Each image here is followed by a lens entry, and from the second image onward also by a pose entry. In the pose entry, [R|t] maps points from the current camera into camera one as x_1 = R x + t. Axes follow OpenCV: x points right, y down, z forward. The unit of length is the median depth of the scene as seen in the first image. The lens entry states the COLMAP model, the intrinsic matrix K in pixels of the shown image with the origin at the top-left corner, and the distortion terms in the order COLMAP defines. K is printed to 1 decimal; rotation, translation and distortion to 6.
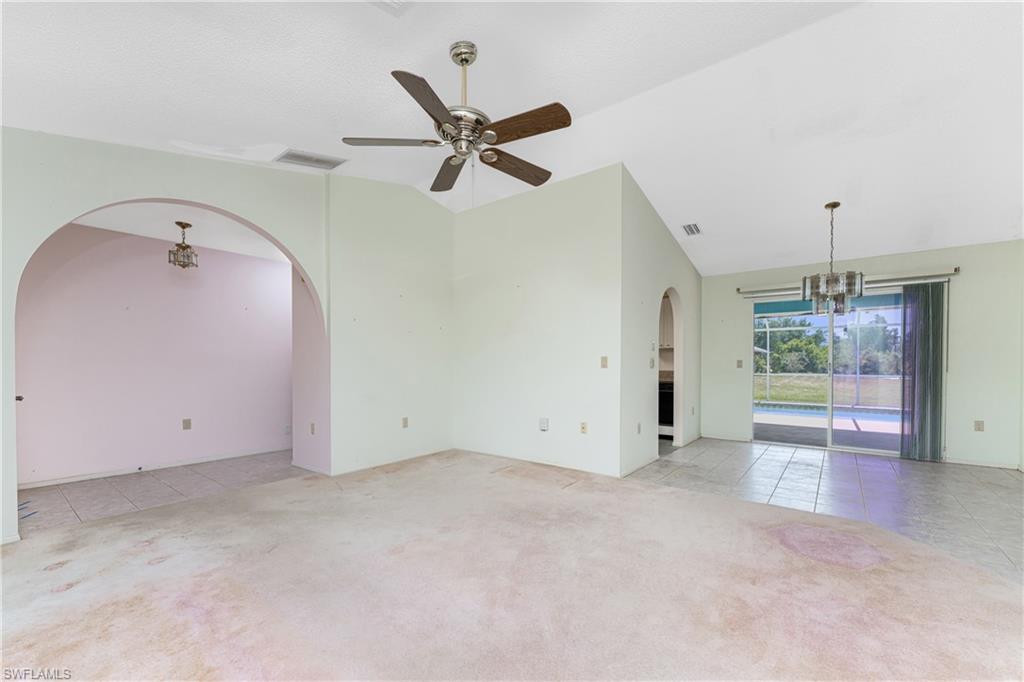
lens RADIAL K [[425.9, 0, 522.8], [0, 425.9, 369.7], [0, 0, 1]] dist [0.010283, 0.000169]
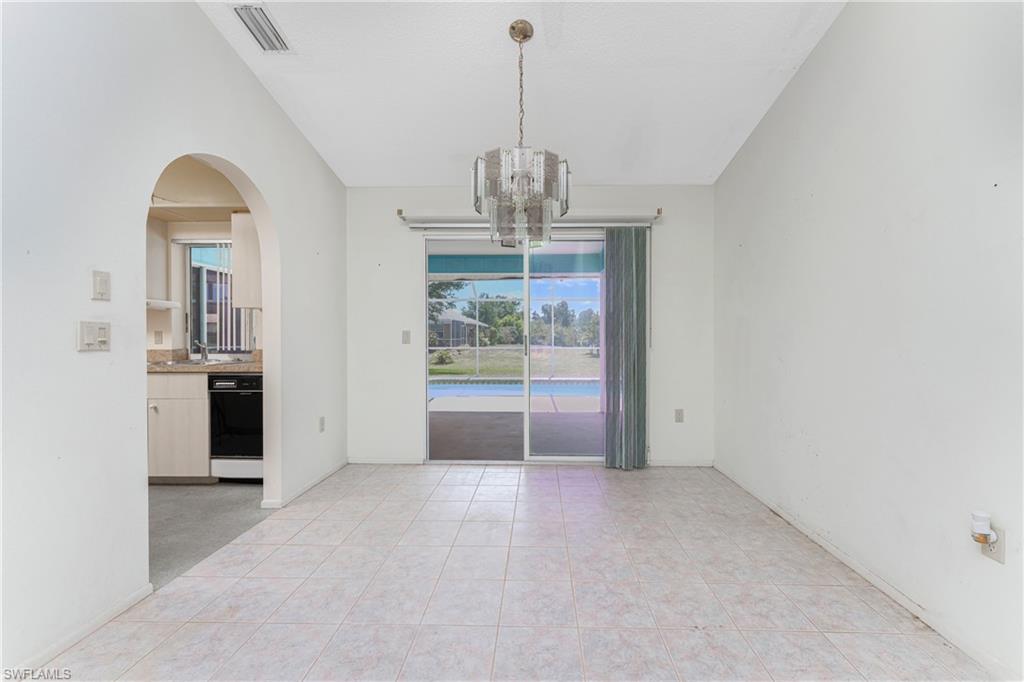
lens RADIAL K [[415.0, 0, 518.2], [0, 415.0, 334.4], [0, 0, 1]] dist [-0.000338, -0.000075]
pose [[0.833354, 0.001212, 0.552739, 0.298592], [0.009455, 0.999820, -0.016447, -0.006113], [-0.552659, 0.018932, 0.833192, 0.399153]]
